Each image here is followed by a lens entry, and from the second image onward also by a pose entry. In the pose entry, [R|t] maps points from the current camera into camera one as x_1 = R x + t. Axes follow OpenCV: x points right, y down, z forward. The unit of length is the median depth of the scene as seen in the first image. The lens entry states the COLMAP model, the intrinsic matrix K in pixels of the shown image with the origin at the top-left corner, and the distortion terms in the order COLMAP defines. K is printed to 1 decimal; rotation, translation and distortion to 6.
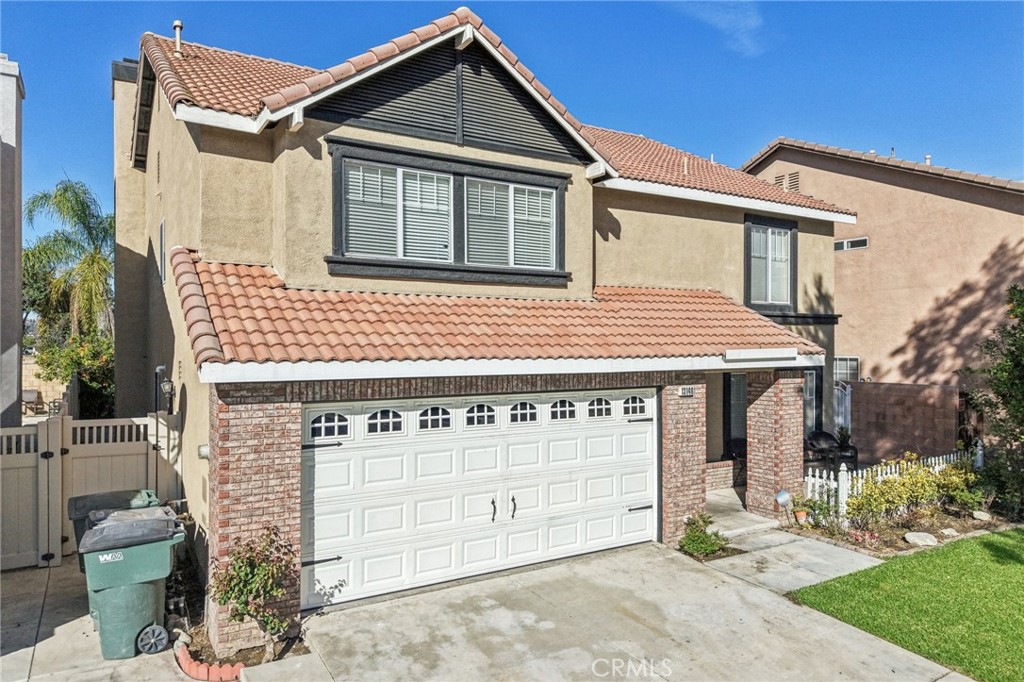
lens RADIAL K [[682.2, 0, 512.0], [0, 682.2, 341.0], [0, 0, 1]] dist [0.048501, -0.066632]
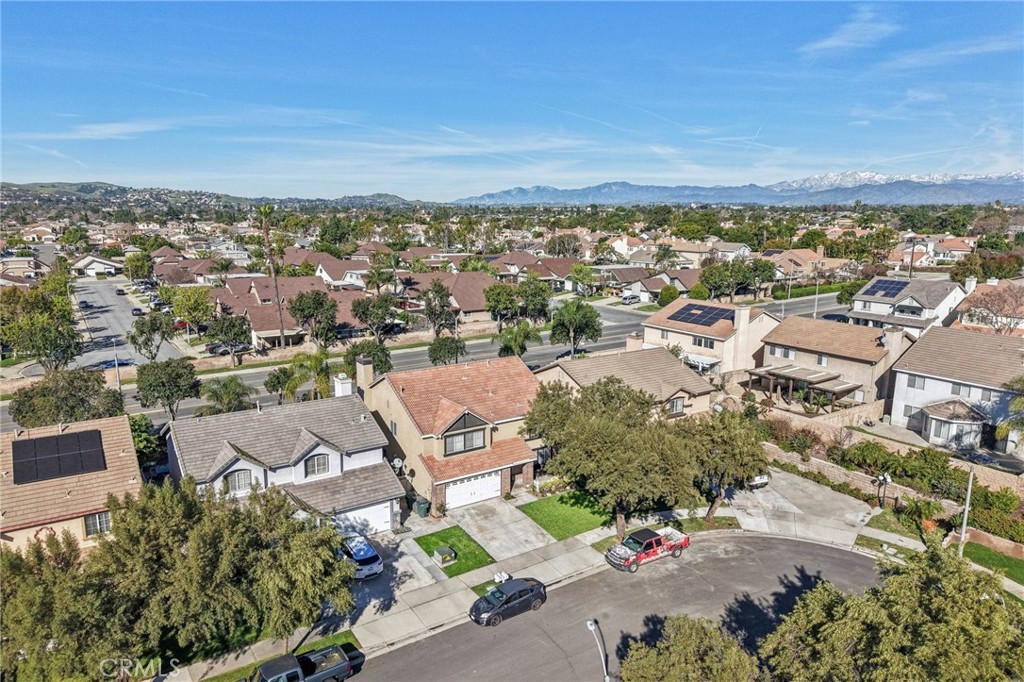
lens RADIAL K [[682.2, 0, 512.0], [0, 682.2, 341.0], [0, 0, 1]] dist [0.048501, -0.066632]
pose [[0.999161, -0.002181, 0.040908, 0.080786], [-0.005799, 0.980998, 0.193931, -2.057948], [-0.040554, -0.194005, 0.980162, -4.277931]]
